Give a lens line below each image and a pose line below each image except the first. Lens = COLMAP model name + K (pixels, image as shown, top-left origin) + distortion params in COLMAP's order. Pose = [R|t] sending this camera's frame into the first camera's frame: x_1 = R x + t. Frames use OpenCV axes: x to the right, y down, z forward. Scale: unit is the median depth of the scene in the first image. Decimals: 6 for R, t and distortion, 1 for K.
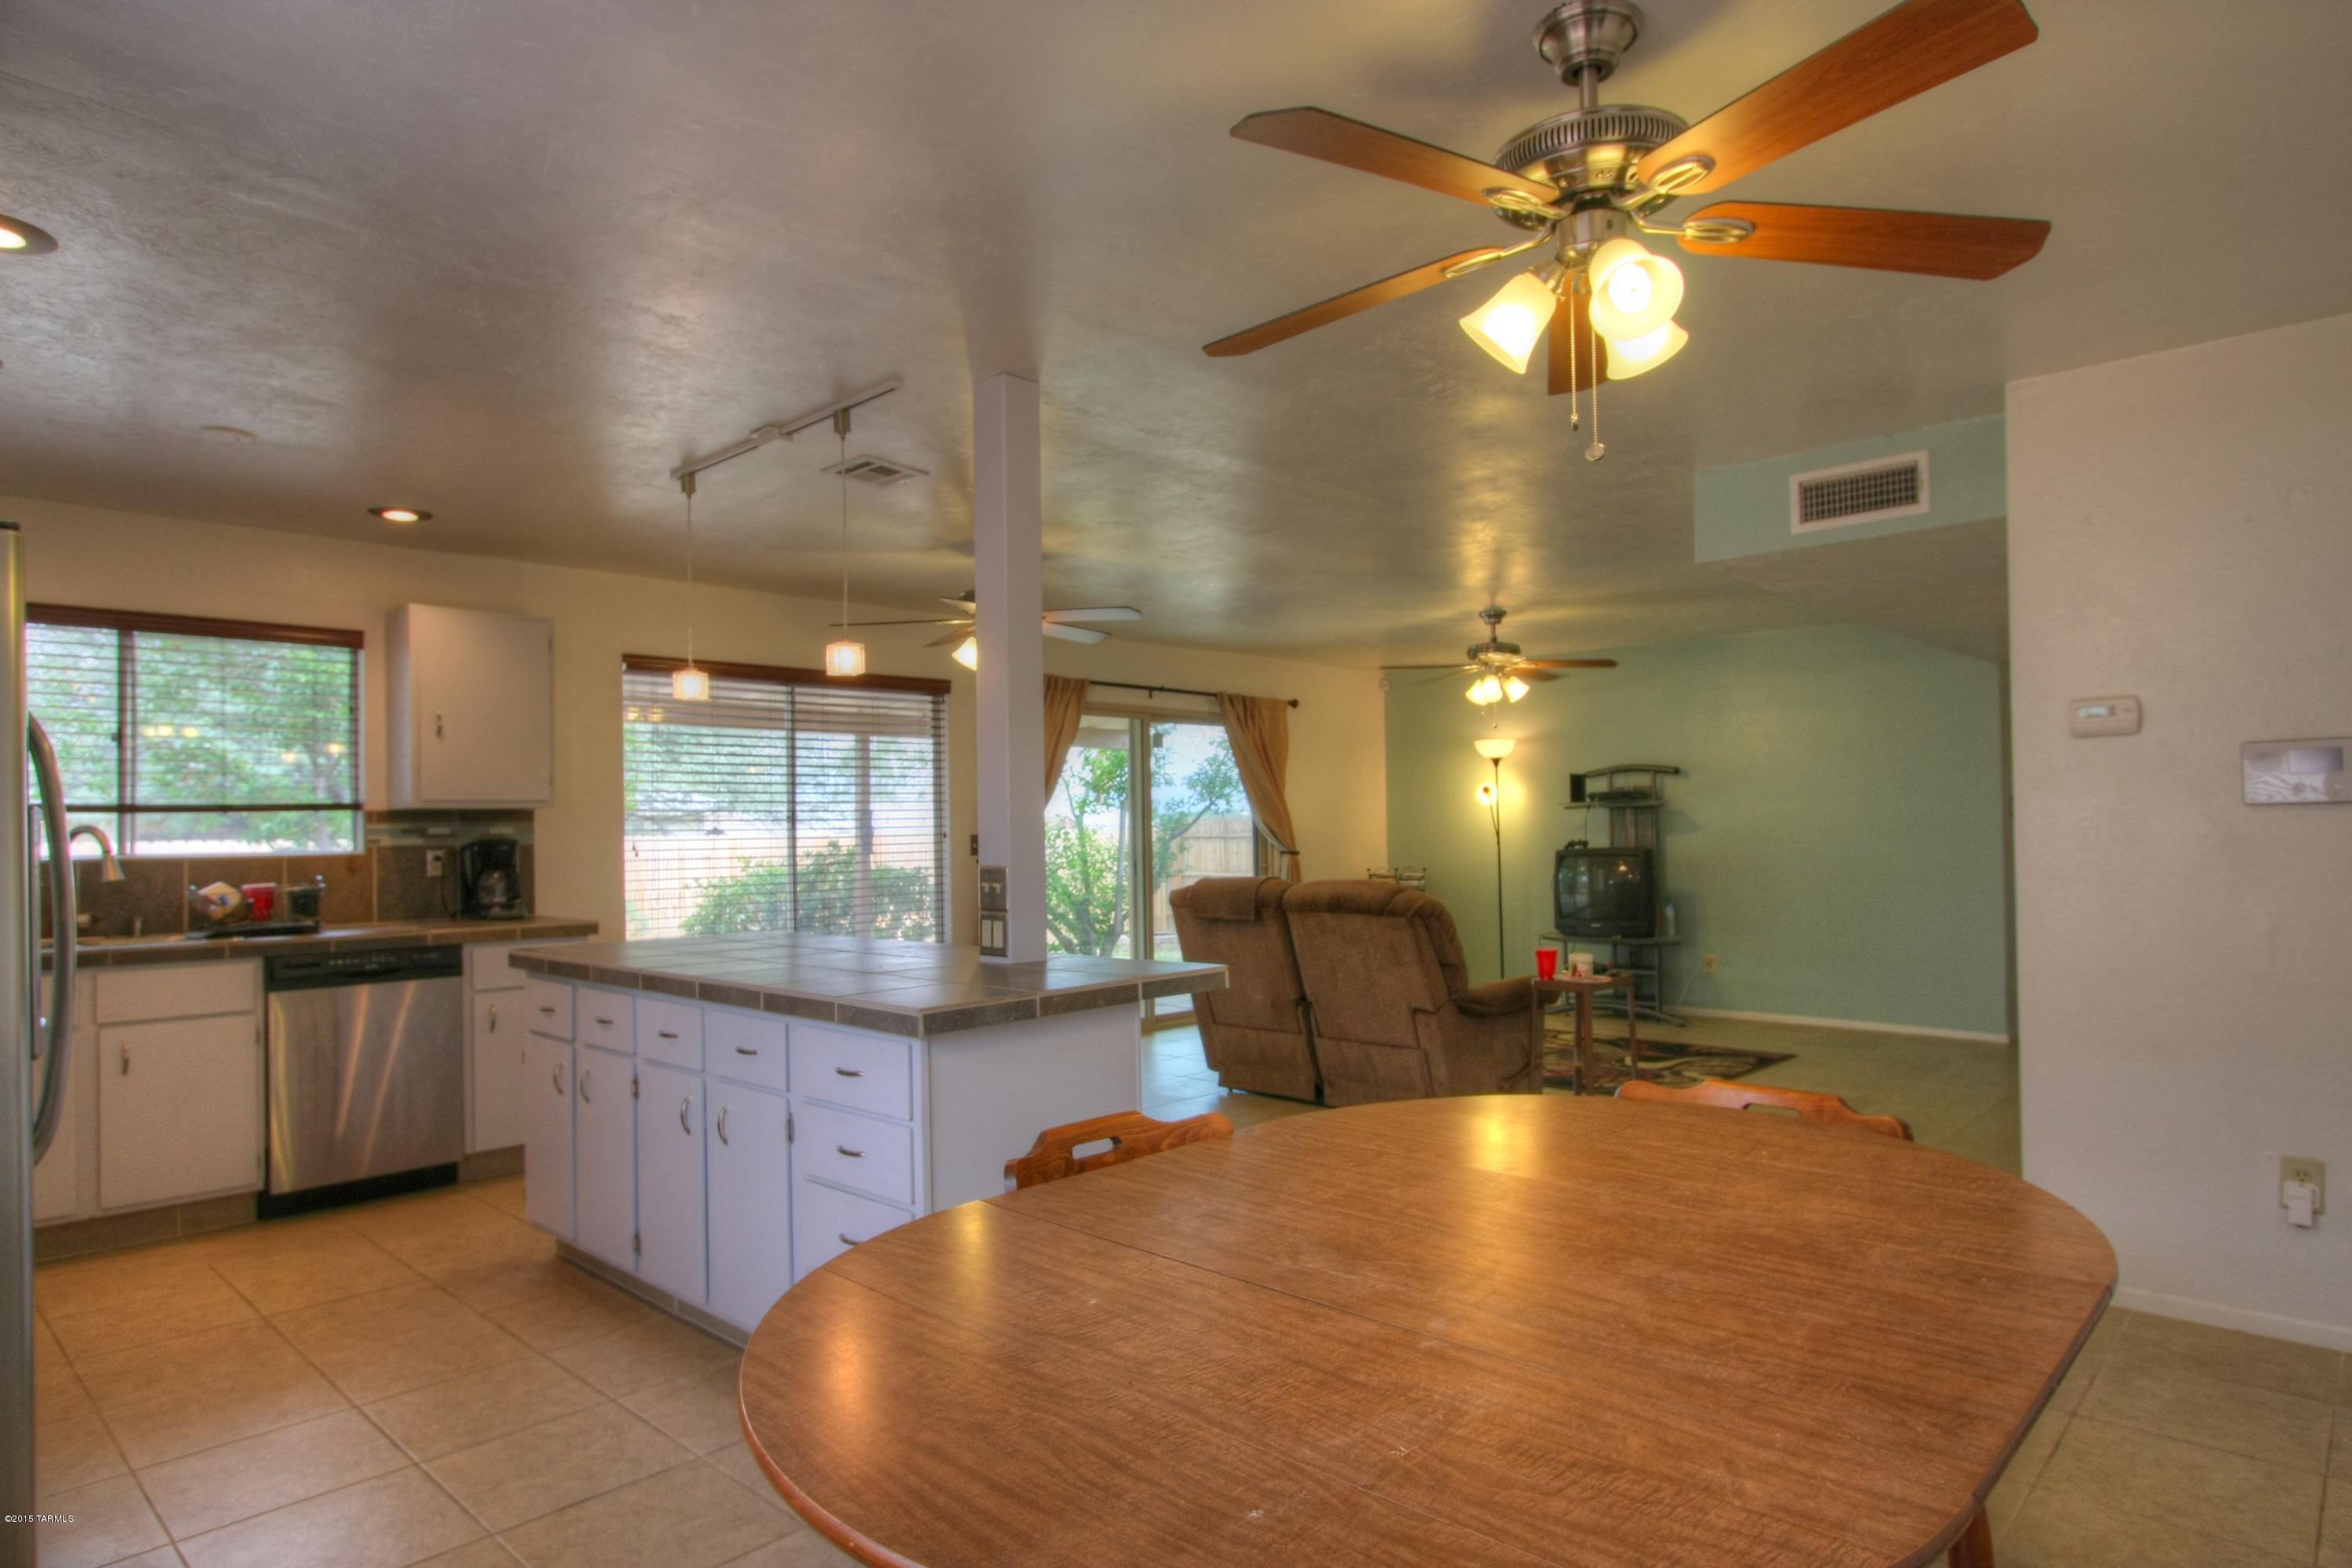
lens RADIAL K [[1346.0, 0, 1155.0], [0, 1346.0, 808.0], [0, 0, 1]] dist [-0.005068, 0.002175]
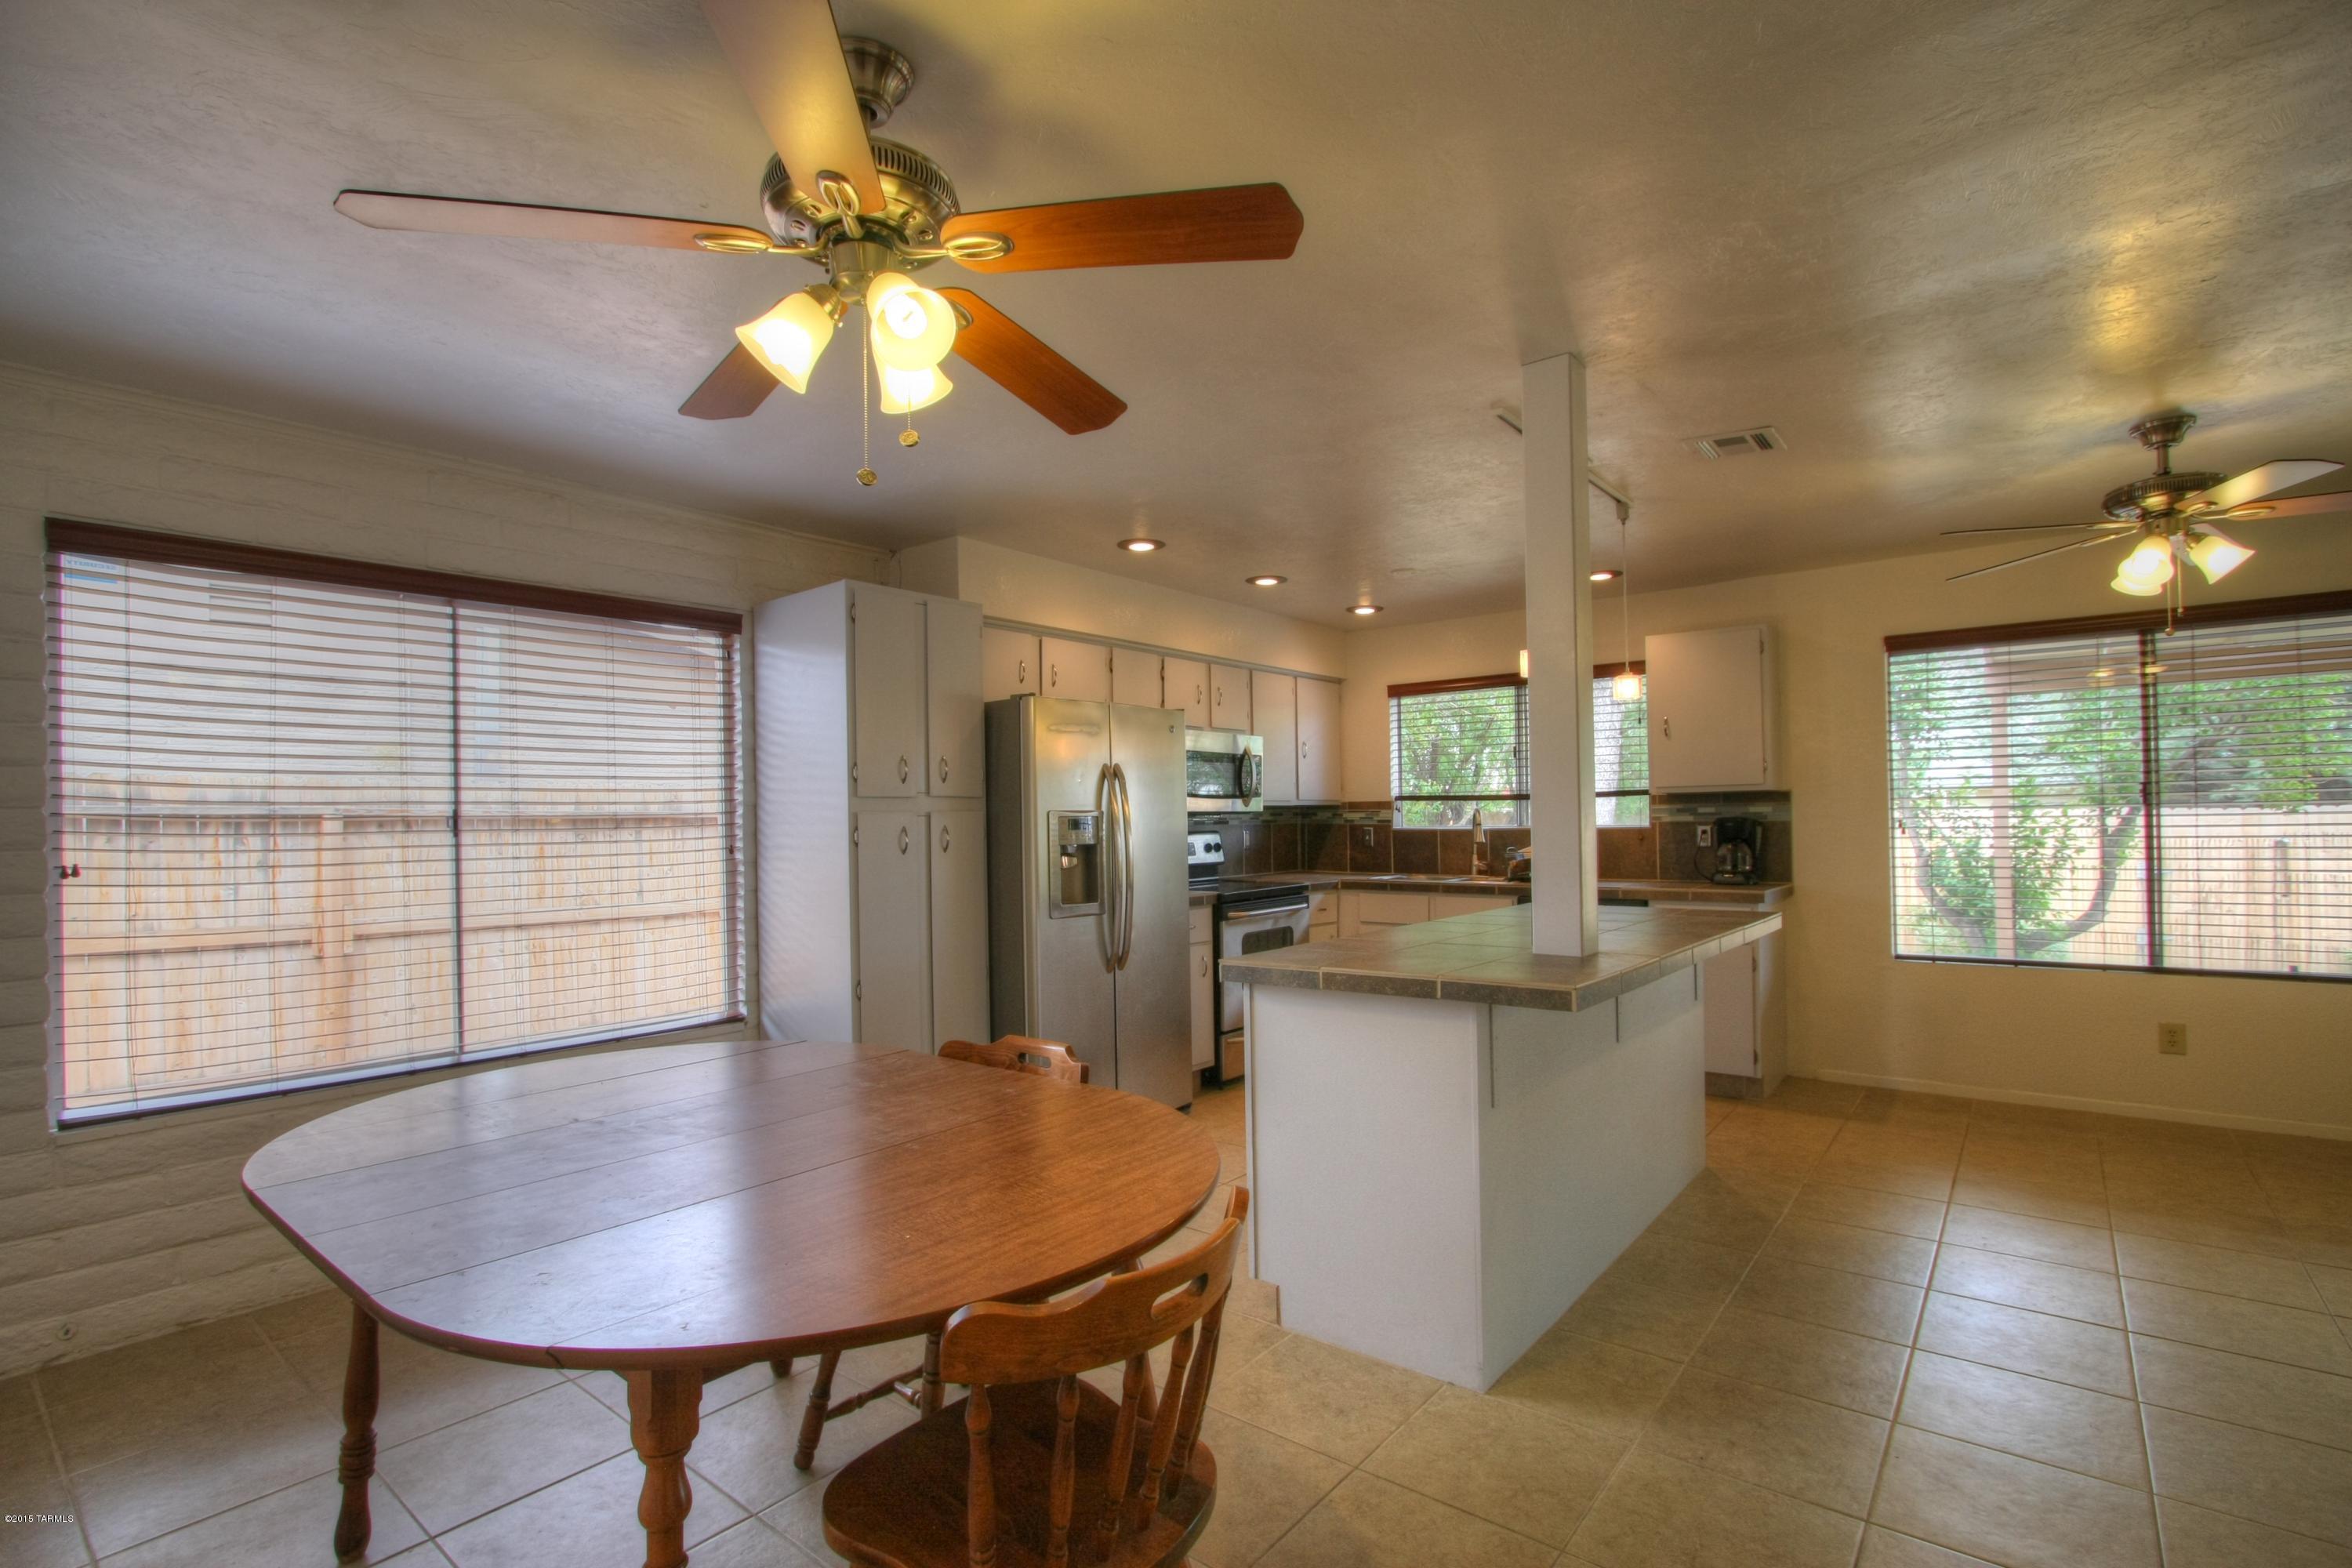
lens RADIAL K [[1095.7, 0, 1162.3], [0, 1095.7, 805.5], [0, 0, 1]] dist [-0.020538, 0.003555]
pose [[0.077576, -0.000863, -0.996986, 0.374982], [0.029531, 0.999563, 0.001433, -0.002845], [0.996549, -0.029553, 0.077568, 0.362266]]
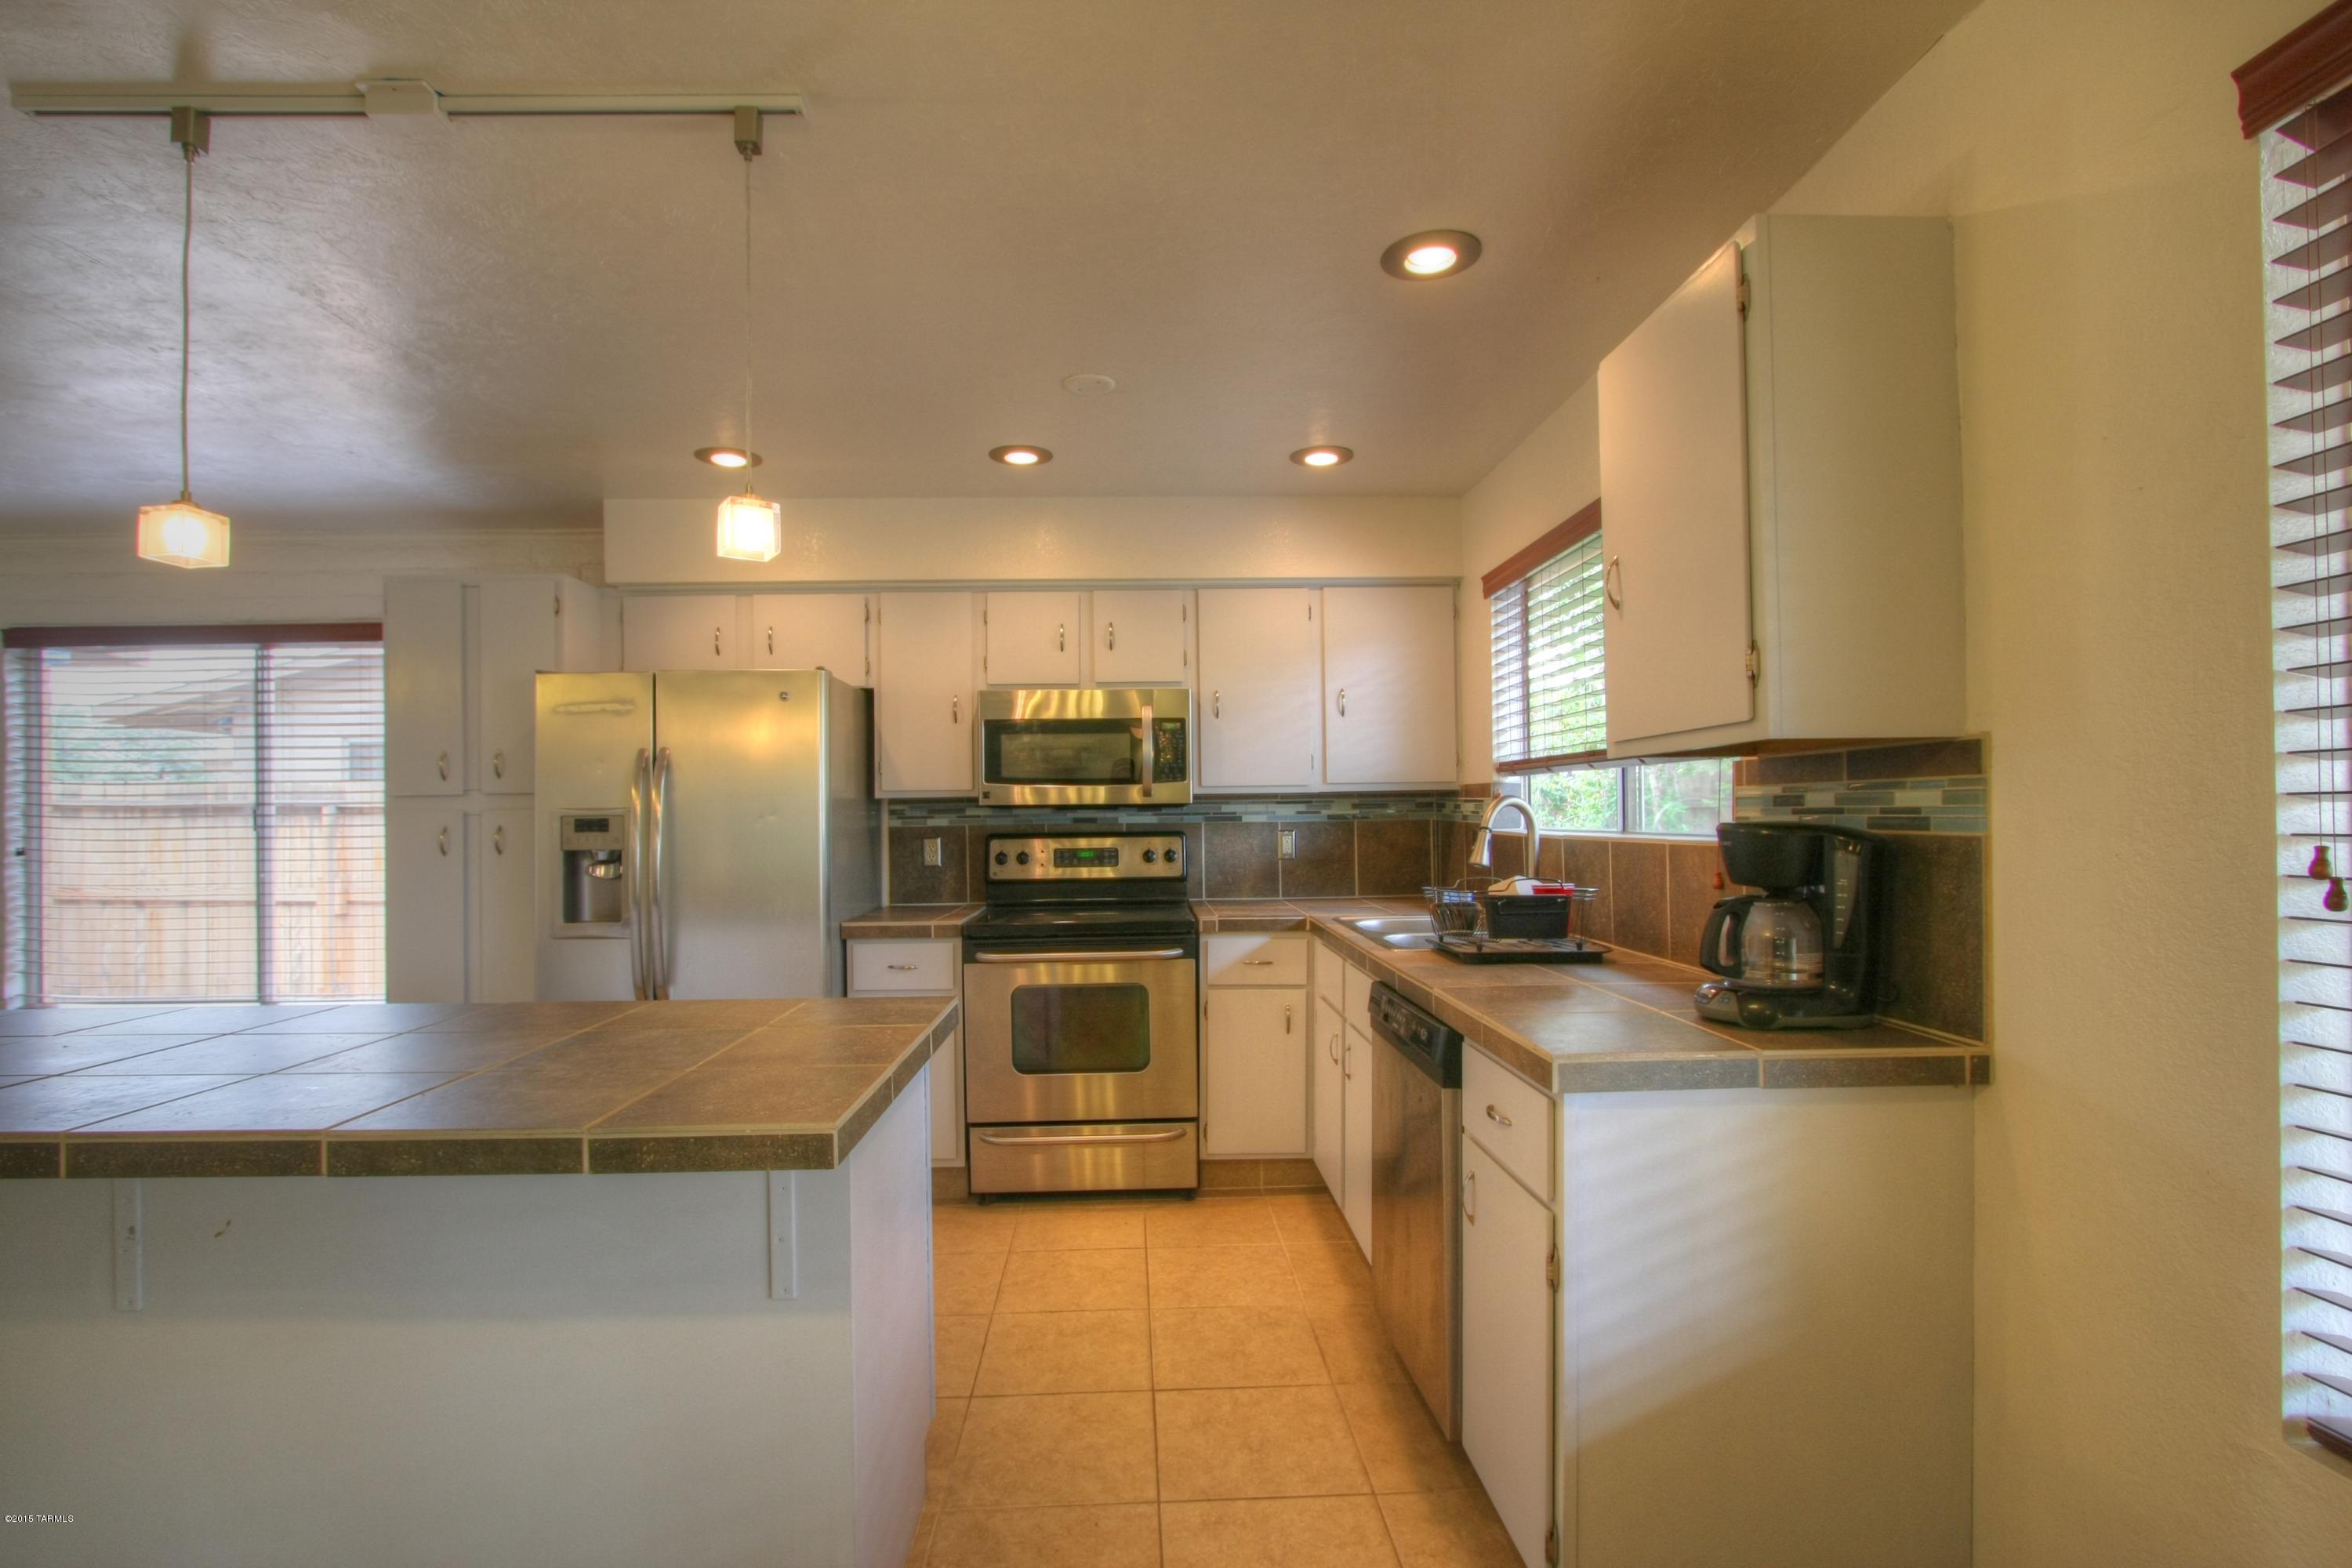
lens RADIAL K [[1095.7, 0, 1164.0], [0, 1095.7, 808.8], [0, 0, 1]] dist [-0.020538, 0.003555]
pose [[-0.700008, 0.017822, -0.713913, -0.111197], [0.033182, 0.999421, -0.007586, 0.013665], [0.713364, -0.028999, -0.700194, 0.947067]]
